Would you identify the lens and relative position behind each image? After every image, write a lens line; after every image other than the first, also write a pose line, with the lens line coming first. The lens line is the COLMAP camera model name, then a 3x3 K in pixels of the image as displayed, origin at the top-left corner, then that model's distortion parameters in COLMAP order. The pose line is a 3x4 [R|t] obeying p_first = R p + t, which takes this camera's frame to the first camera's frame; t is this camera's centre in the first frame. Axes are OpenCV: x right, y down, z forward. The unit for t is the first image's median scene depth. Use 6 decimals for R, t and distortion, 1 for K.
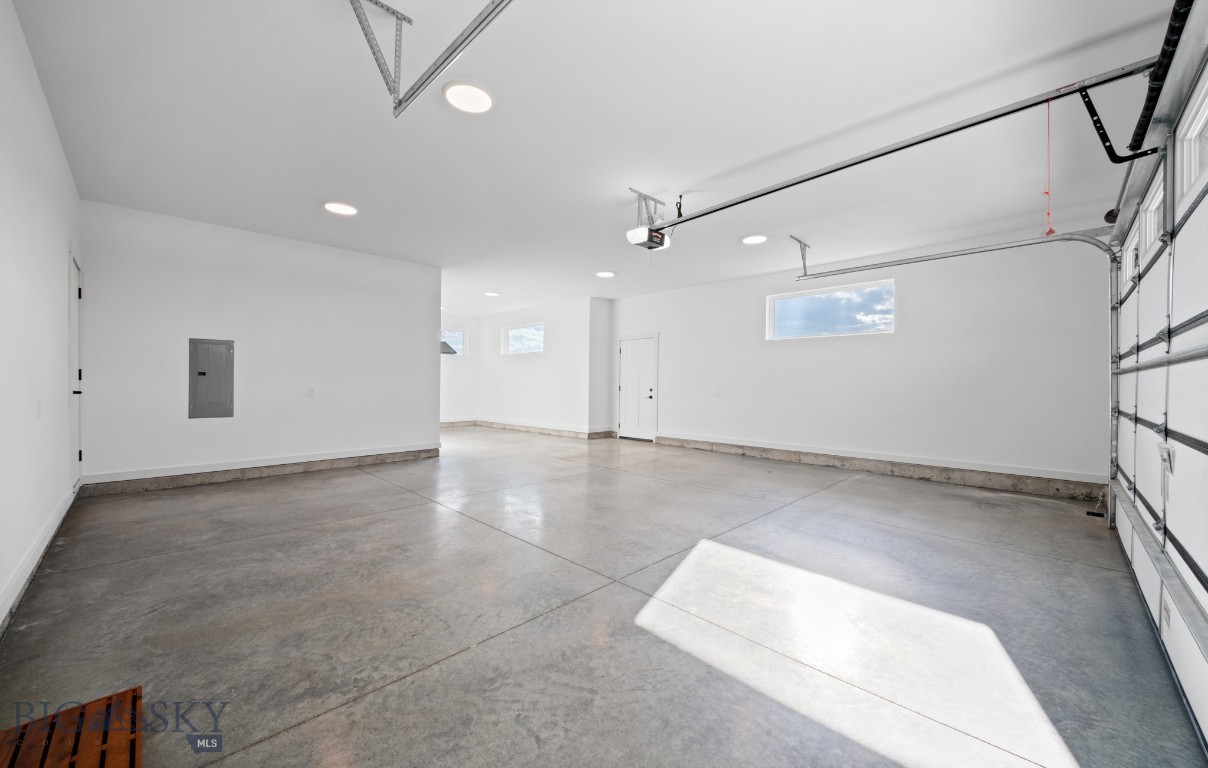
lens RADIAL K [[458.1, 0, 604.0], [0, 458.1, 384.0], [0, 0, 1]] dist [-0.002047, -0.000312]
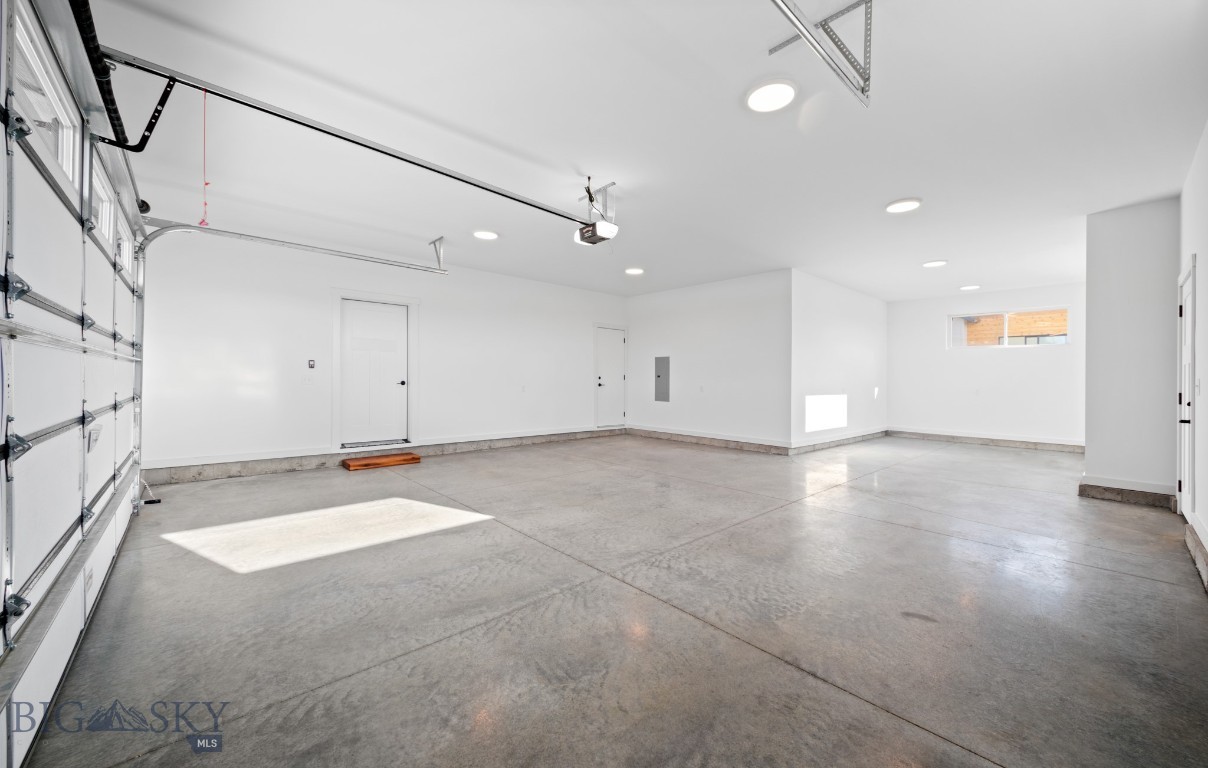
lens RADIAL K [[451.4, 0, 606.9], [0, 451.4, 377.3], [0, 0, 1]] dist [0.001850, -0.000073]
pose [[-0.048266, -0.010515, -0.998779, 0.904227], [-0.012747, 0.999870, -0.009910, 0.002820], [0.998753, 0.012253, -0.048394, 0.913817]]
